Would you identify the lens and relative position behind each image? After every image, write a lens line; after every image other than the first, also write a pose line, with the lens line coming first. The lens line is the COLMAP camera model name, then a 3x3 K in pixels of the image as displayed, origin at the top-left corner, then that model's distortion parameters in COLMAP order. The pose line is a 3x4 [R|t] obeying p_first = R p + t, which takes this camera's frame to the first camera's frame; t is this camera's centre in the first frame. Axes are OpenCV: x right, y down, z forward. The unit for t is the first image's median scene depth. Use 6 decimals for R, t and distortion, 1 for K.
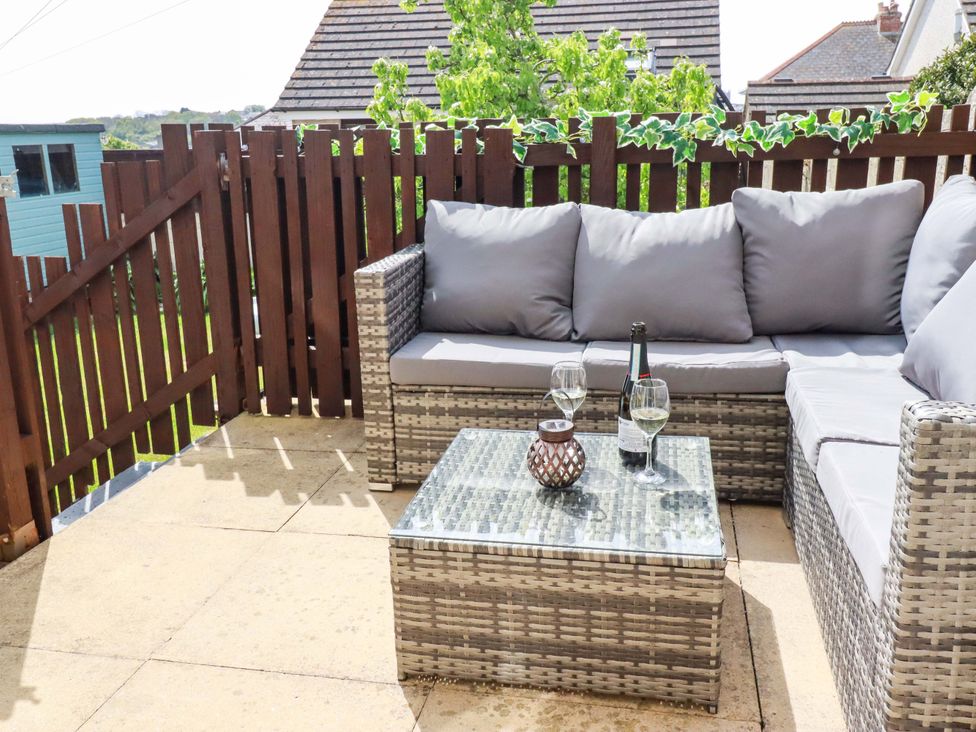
lens RADIAL K [[900.5, 0, 487.0], [0, 900.5, 393.7], [0, 0, 1]] dist [0.004153, -0.001048]
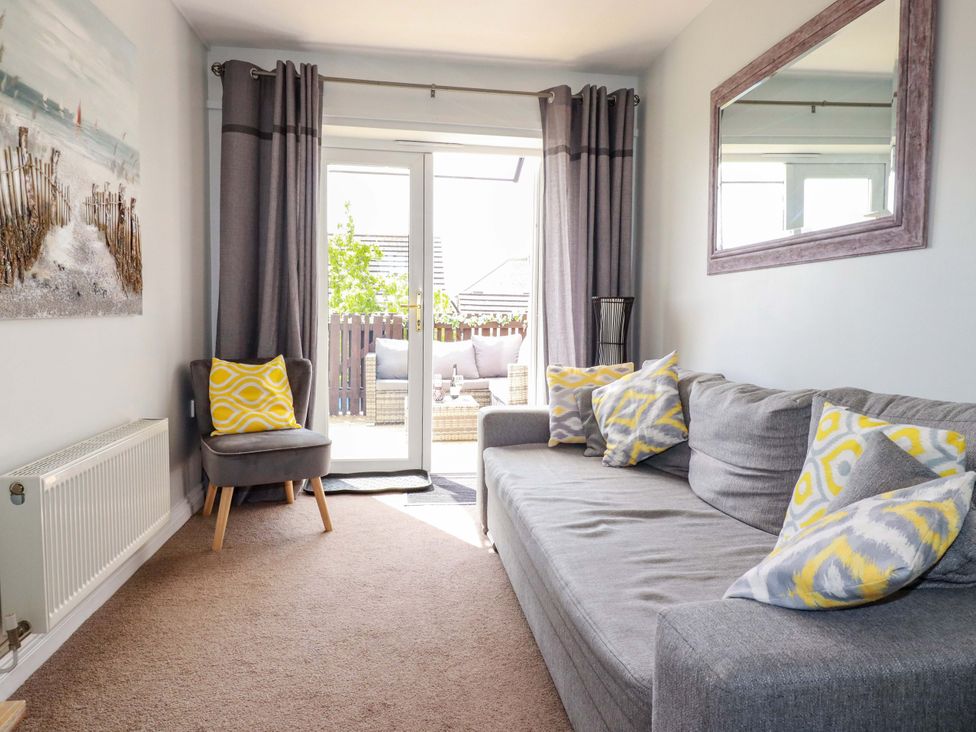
lens RADIAL K [[718.2, 0, 488.0], [0, 718.2, 366.0], [0, 0, 1]] dist [-0.002636, -0.000762]
pose [[0.949391, 0.003993, 0.314072, -0.505834], [0.061964, 0.977888, -0.199740, 0.420848], [-0.307925, 0.209093, 0.928150, -1.479090]]
